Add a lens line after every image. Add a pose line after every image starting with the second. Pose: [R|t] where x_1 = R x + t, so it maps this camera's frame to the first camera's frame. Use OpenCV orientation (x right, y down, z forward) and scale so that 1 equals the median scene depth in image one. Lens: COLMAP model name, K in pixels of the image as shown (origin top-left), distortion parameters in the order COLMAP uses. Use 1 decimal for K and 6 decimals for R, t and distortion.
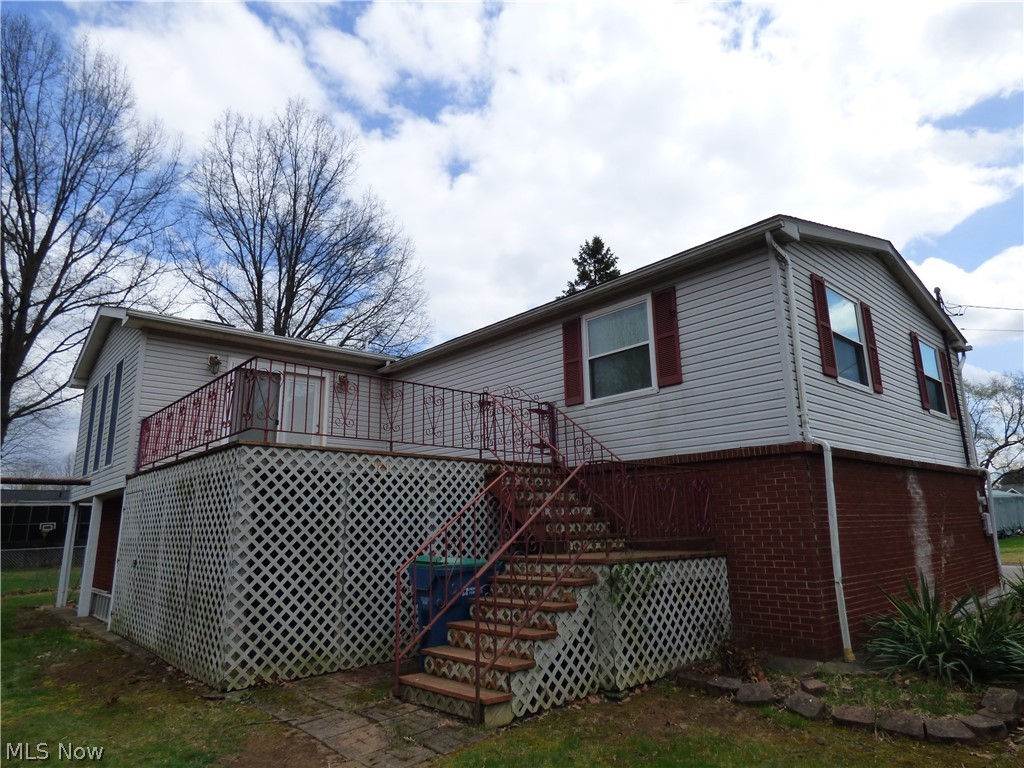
lens RADIAL K [[622.6, 0, 524.2], [0, 622.6, 382.3], [0, 0, 1]] dist [0.000197, -0.010708]
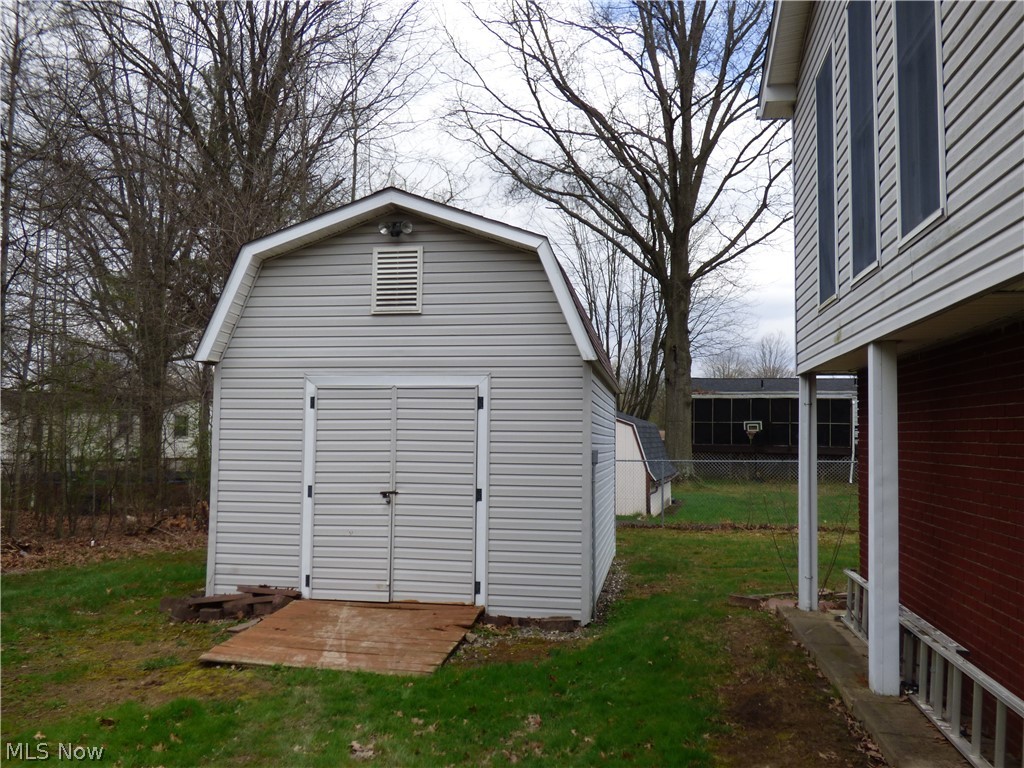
lens RADIAL K [[867.1, 0, 512.0], [0, 867.1, 384.0], [0, 0, 1]] dist [-0.000911, 0.000209]
pose [[0.612193, -0.017526, -0.790514, -0.809428], [0.155500, 0.982900, 0.098631, 0.226760], [0.775267, -0.183307, 0.604449, 1.031353]]
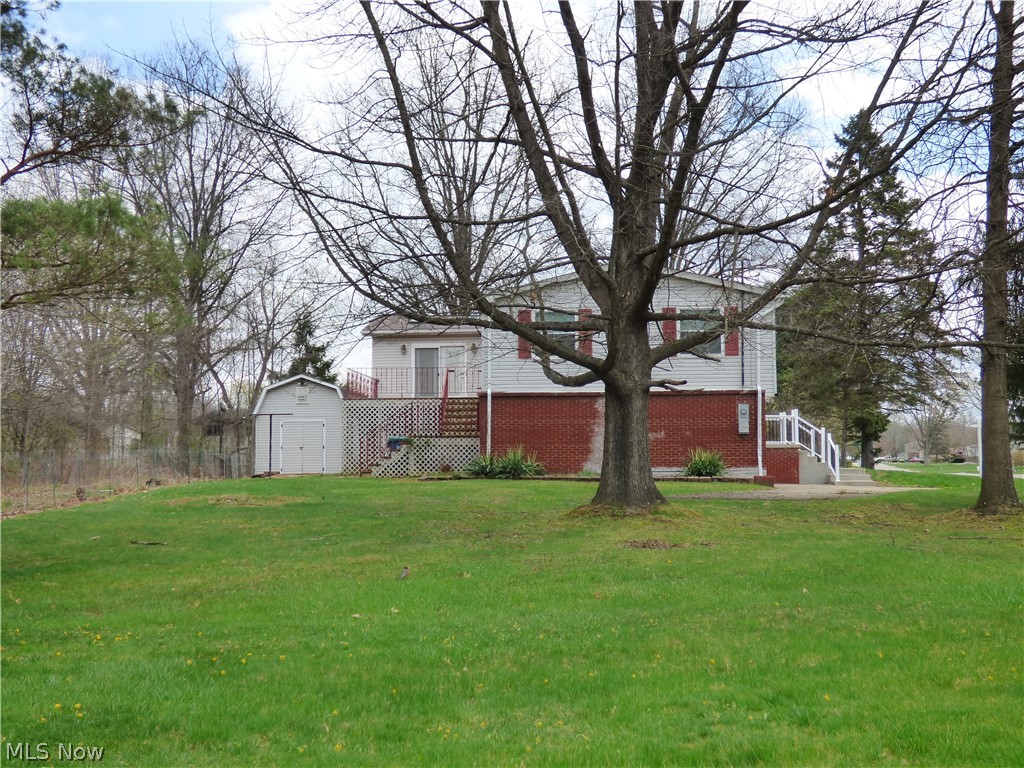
lens RADIAL K [[1086.9, 0, 512.0], [0, 1086.9, 384.0], [0, 0, 1]] dist [0.004318, 0.000181]
pose [[0.686249, -0.032093, -0.726658, 3.802714], [0.157951, 0.981762, 0.105807, -0.388275], [0.710010, -0.187386, 0.678802, -1.918290]]
